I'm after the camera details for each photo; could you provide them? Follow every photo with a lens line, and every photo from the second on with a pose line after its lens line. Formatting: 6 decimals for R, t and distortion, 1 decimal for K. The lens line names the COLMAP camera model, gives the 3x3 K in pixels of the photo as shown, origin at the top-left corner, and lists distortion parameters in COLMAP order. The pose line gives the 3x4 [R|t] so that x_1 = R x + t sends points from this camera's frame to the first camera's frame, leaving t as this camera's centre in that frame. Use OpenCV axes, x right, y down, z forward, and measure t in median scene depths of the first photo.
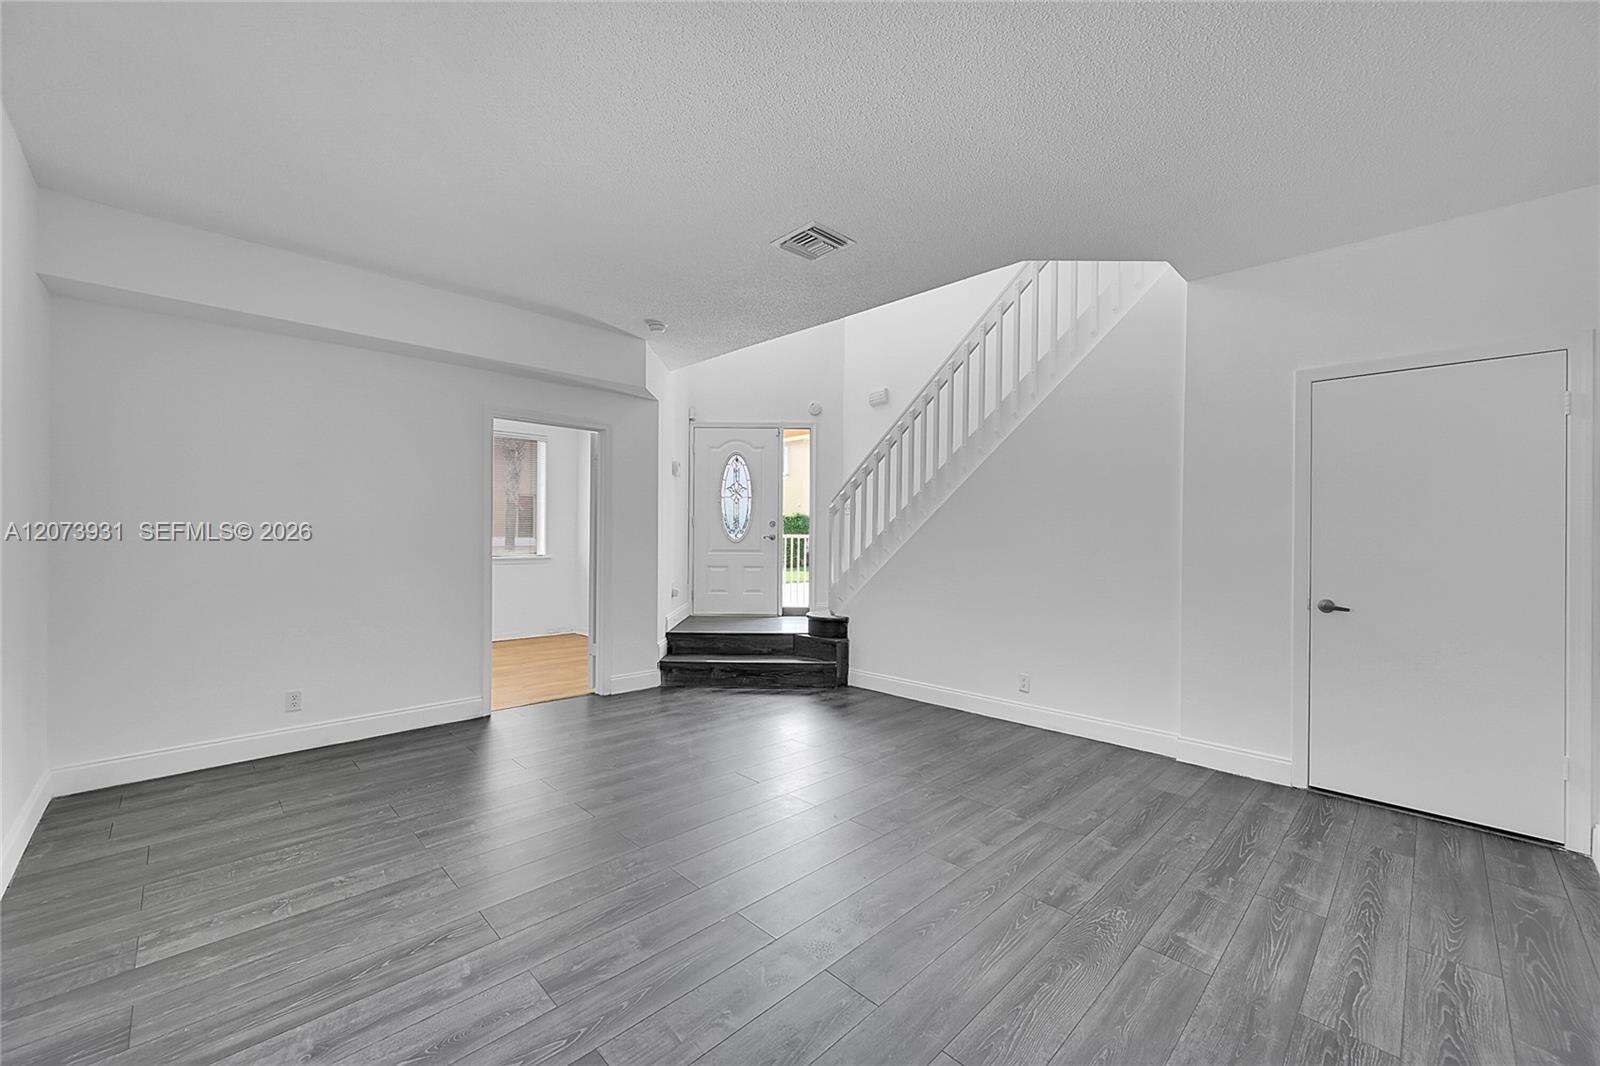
lens RADIAL K [[630.0, 0, 797.6], [0, 630.0, 532.2], [0, 0, 1]] dist [0.000020, 0.000027]
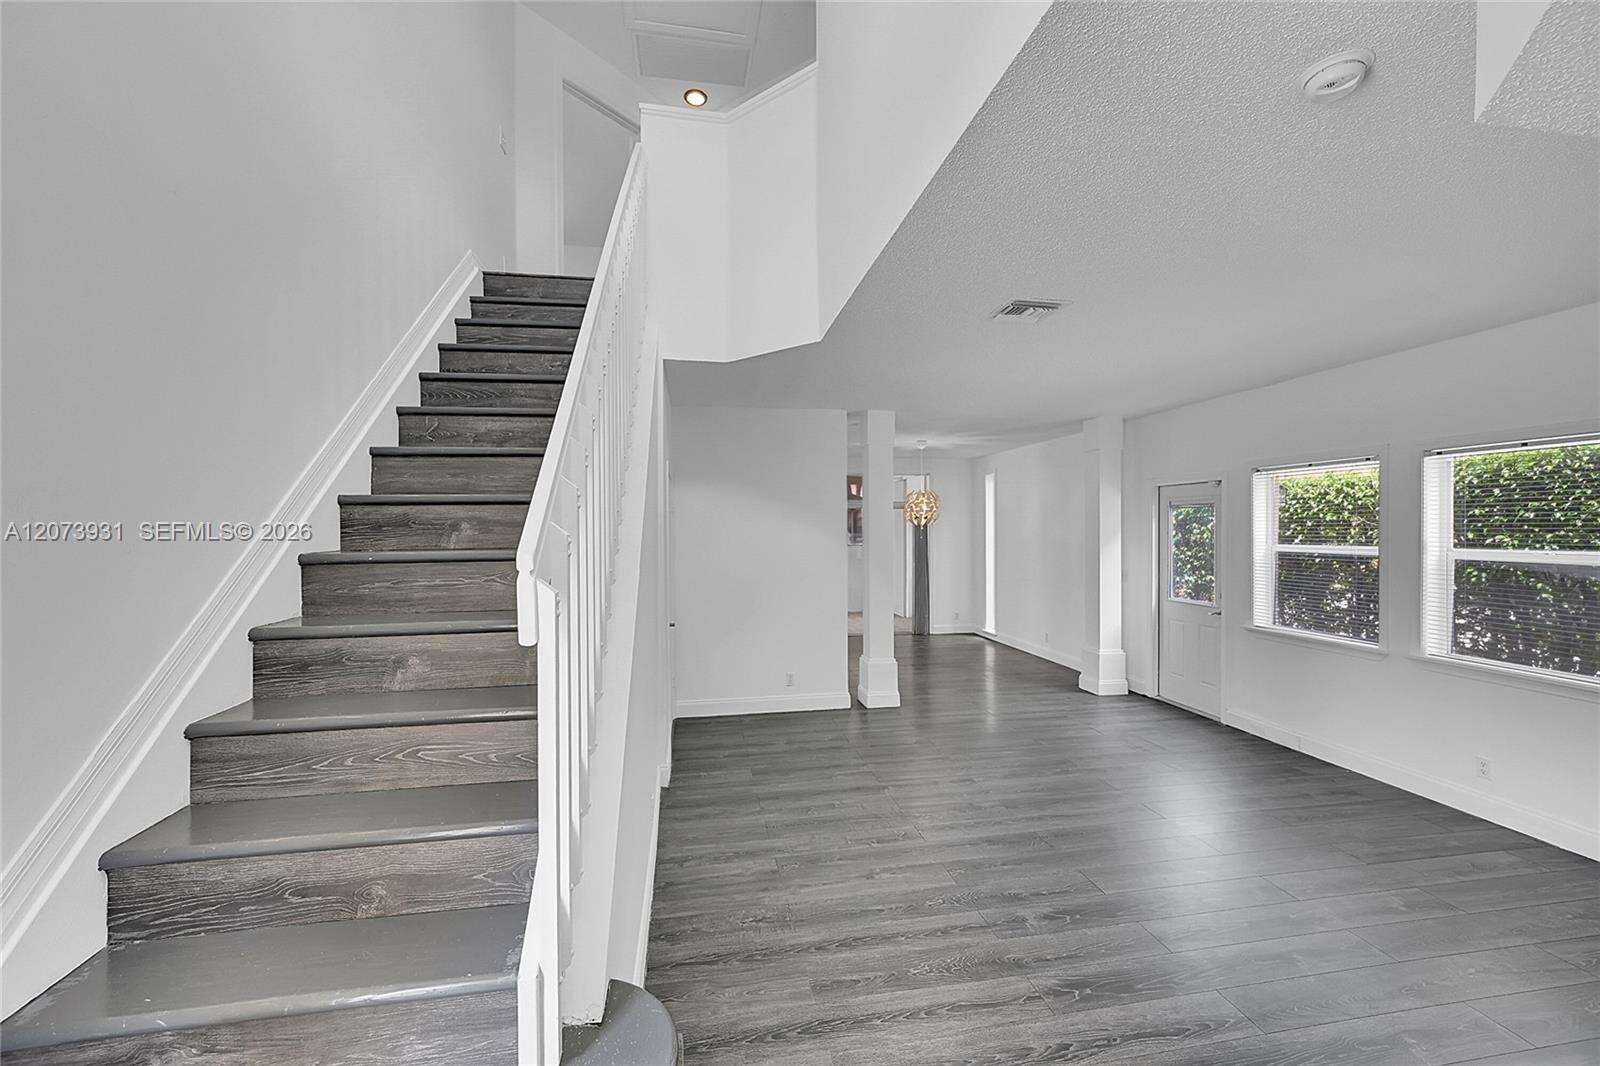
lens RADIAL K [[630.0, 0, 797.6], [0, 630.0, 532.2], [0, 0, 1]] dist [0.000020, 0.000027]
pose [[-0.816968, -0.009461, 0.576605, -0.236257], [-0.004007, 0.999934, 0.010731, -0.107210], [-0.576669, 0.006457, -0.816953, 1.855423]]
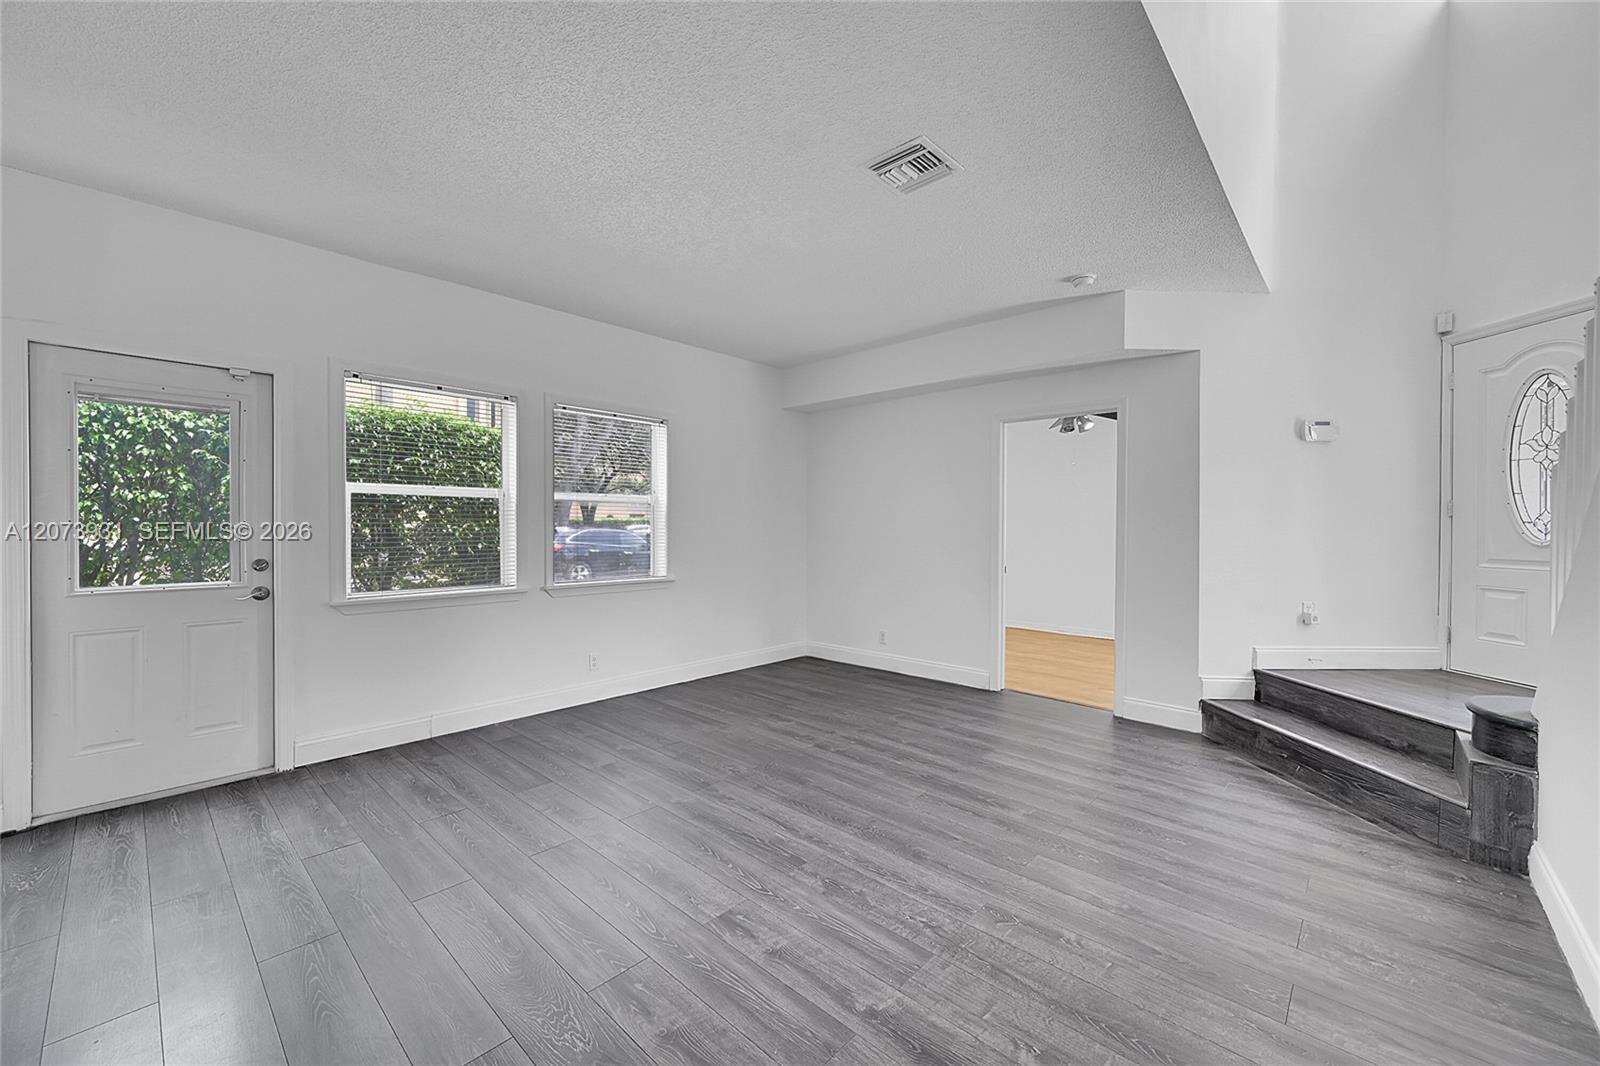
lens RADIAL K [[630.0, 0, 797.6], [0, 630.0, 532.2], [0, 0, 1]] dist [0.000020, 0.000027]
pose [[0.046724, 0.000207, -0.998908, 0.762187], [-0.001827, 0.999998, 0.000122, 0.011406], [0.998906, 0.001819, 0.046725, 0.746116]]
